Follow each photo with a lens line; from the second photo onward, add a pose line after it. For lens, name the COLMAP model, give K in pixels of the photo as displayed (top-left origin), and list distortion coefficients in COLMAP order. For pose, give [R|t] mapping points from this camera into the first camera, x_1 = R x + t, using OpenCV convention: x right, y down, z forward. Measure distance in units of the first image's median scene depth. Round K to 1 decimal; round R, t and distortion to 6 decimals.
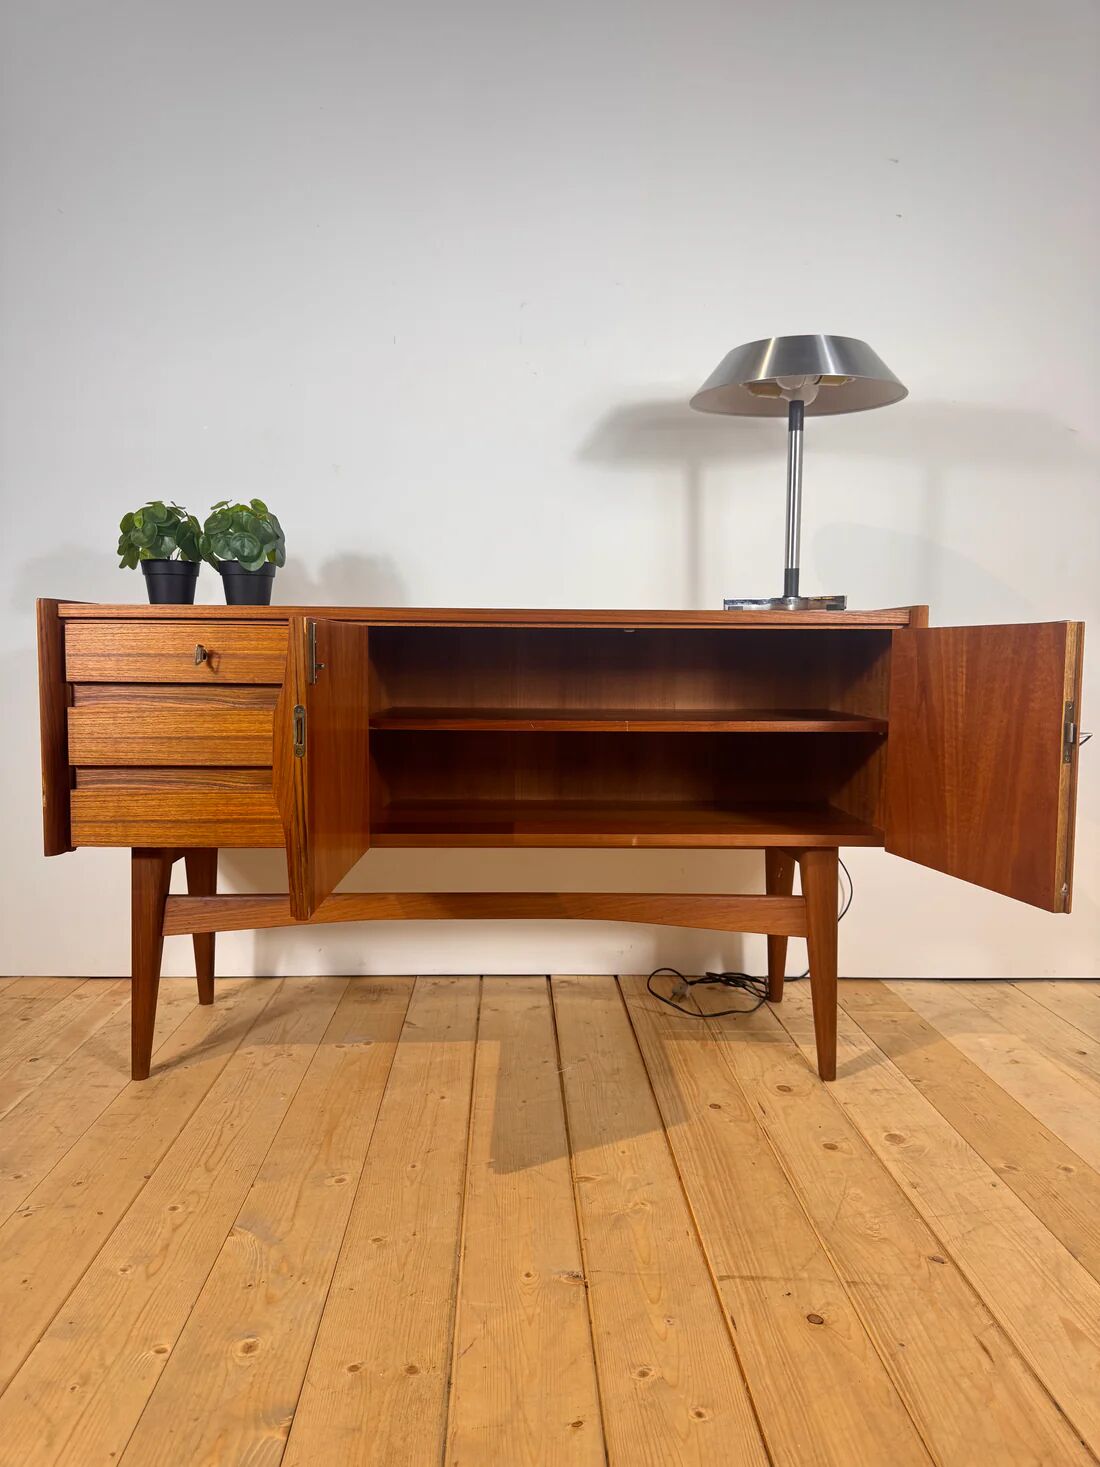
lens RADIAL K [[1052.3, 0, 555.7], [0, 1052.3, 734.6], [0, 0, 1]] dist [0.019133, -0.025336]
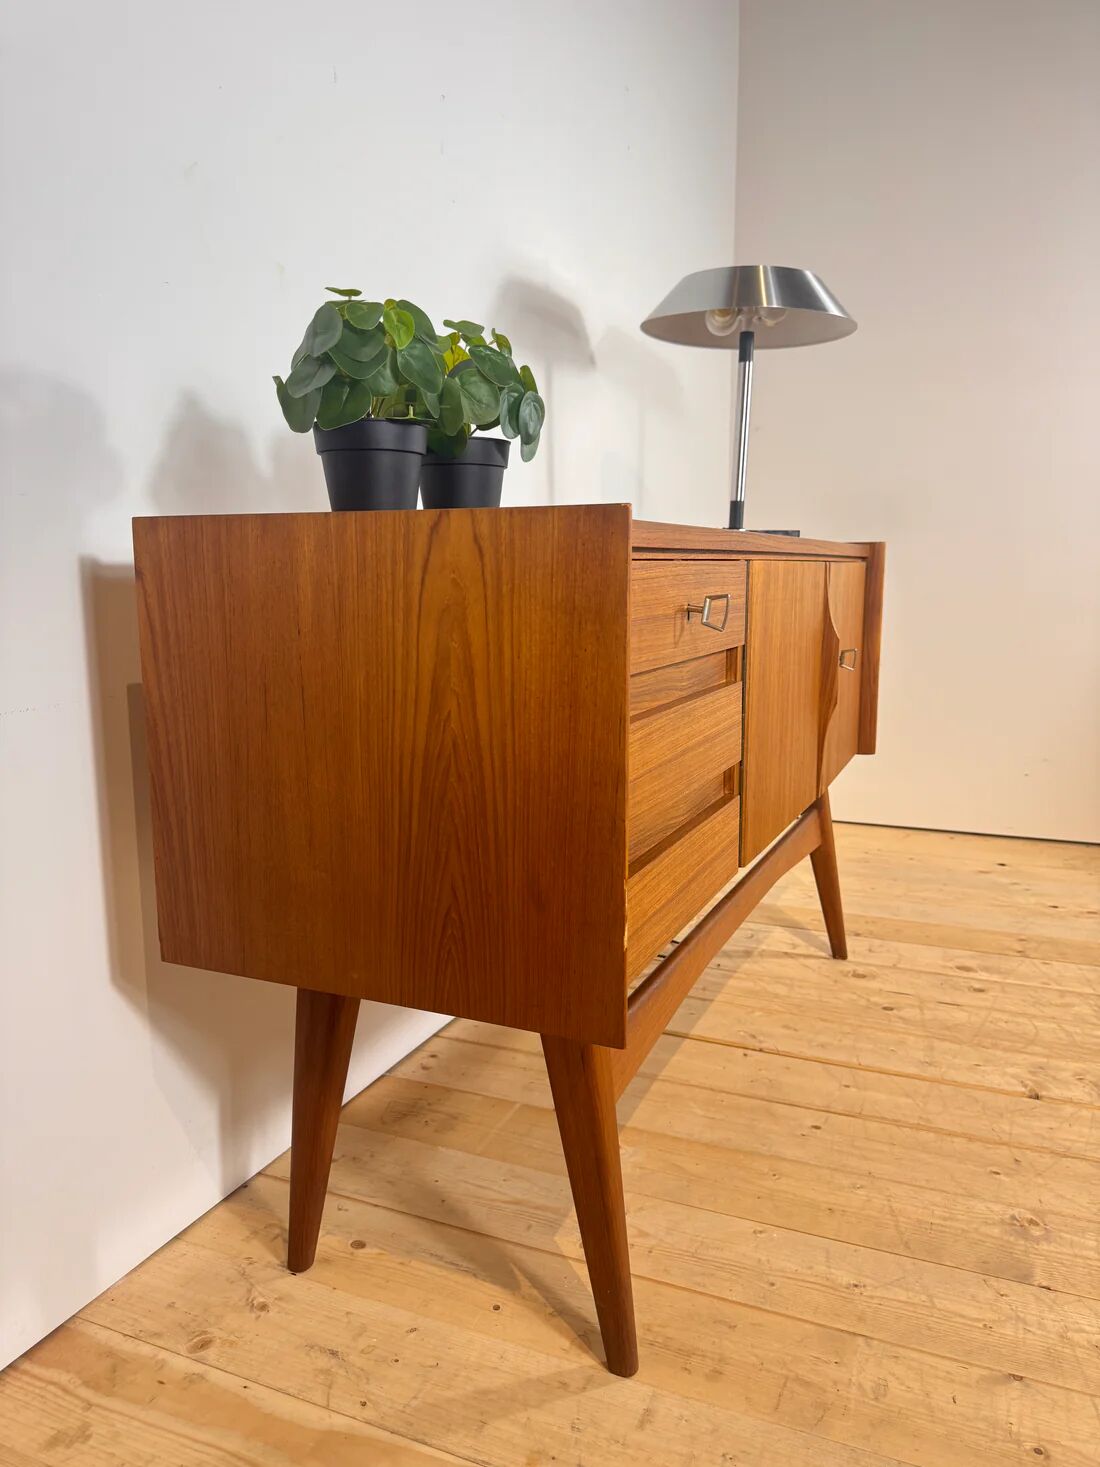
lens RADIAL K [[1050.0, 0, 557.9], [0, 1050.0, 737.6], [0, 0, 1]] dist [0.013268, -0.018922]
pose [[0.429757, -0.153270, 0.889841, -0.890120], [0.079356, 0.988086, 0.131866, -0.089114], [-0.899451, 0.013943, 0.436800, 0.809221]]
